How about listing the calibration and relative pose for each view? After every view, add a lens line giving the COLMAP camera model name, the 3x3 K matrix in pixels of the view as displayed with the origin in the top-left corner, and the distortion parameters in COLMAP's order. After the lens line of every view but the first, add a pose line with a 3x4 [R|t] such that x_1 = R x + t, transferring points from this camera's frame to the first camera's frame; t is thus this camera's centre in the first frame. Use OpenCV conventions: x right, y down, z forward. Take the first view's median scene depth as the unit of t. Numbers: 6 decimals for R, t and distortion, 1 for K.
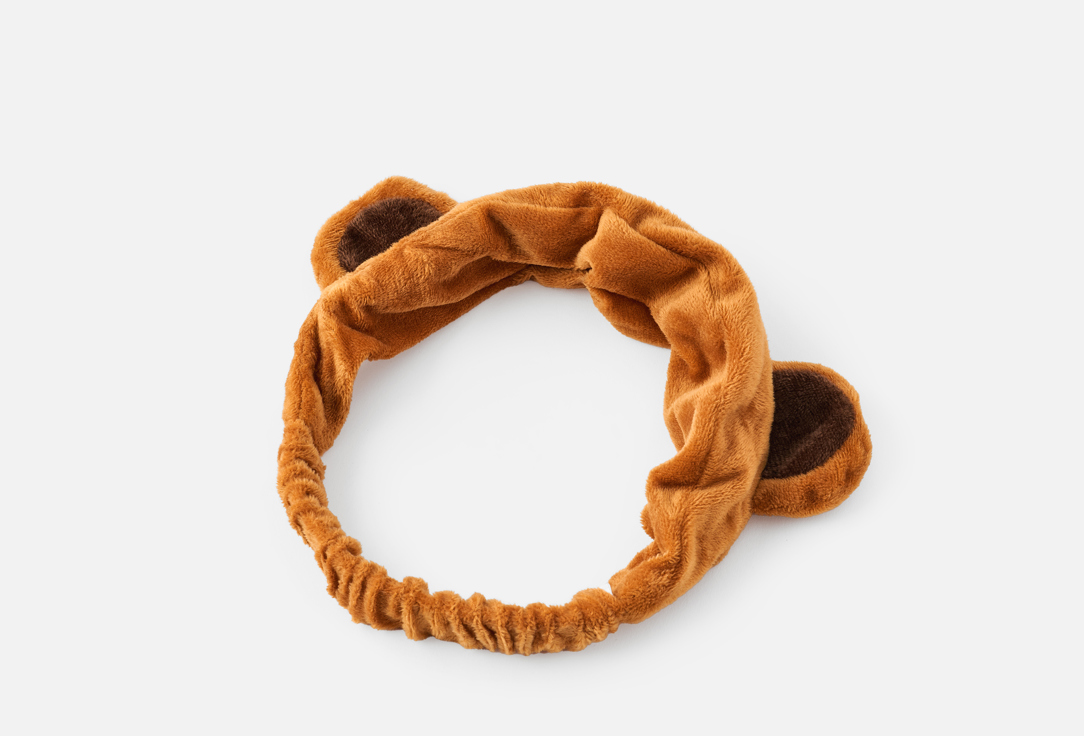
lens RADIAL K [[3278.3, 0, 542.0], [0, 3278.3, 368.0], [0, 0, 1]] dist [0.126915, 1.282658]
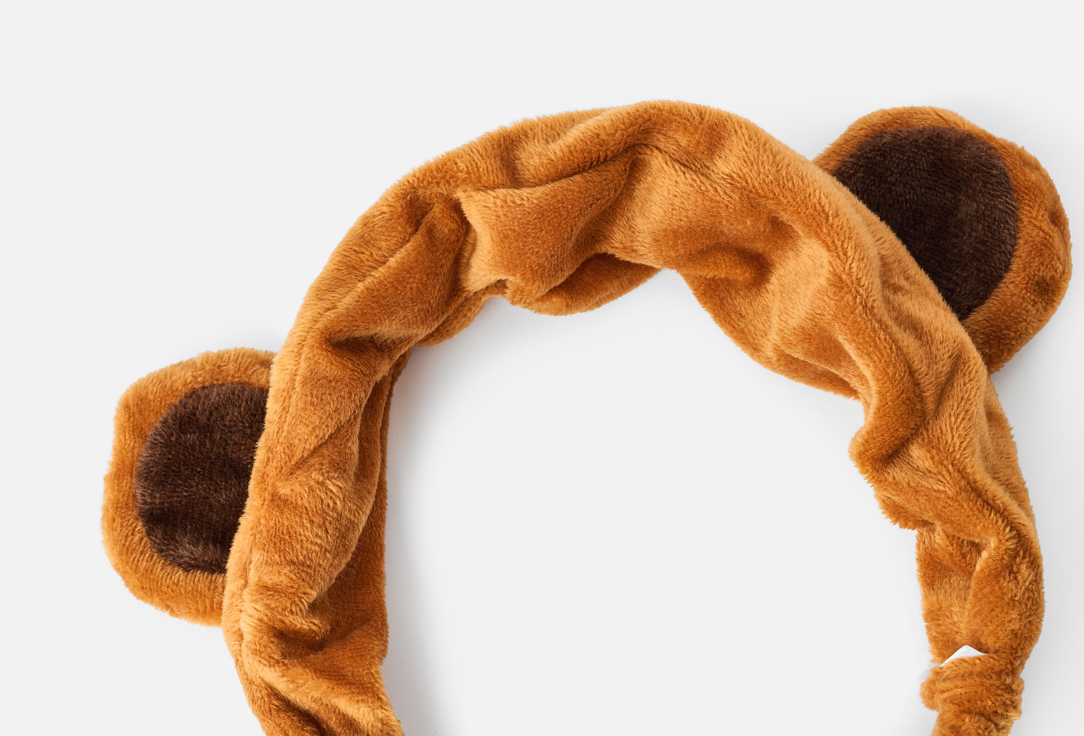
lens RADIAL K [[3278.3, 0, 542.0], [0, 3278.3, 368.0], [0, 0, 1]] dist [0.126915, 1.282658]
pose [[0.675001, -0.725819, 0.132518, -0.072261], [0.683111, 0.682660, 0.259490, -0.171874], [-0.278808, -0.084632, 0.956611, 0.428200]]
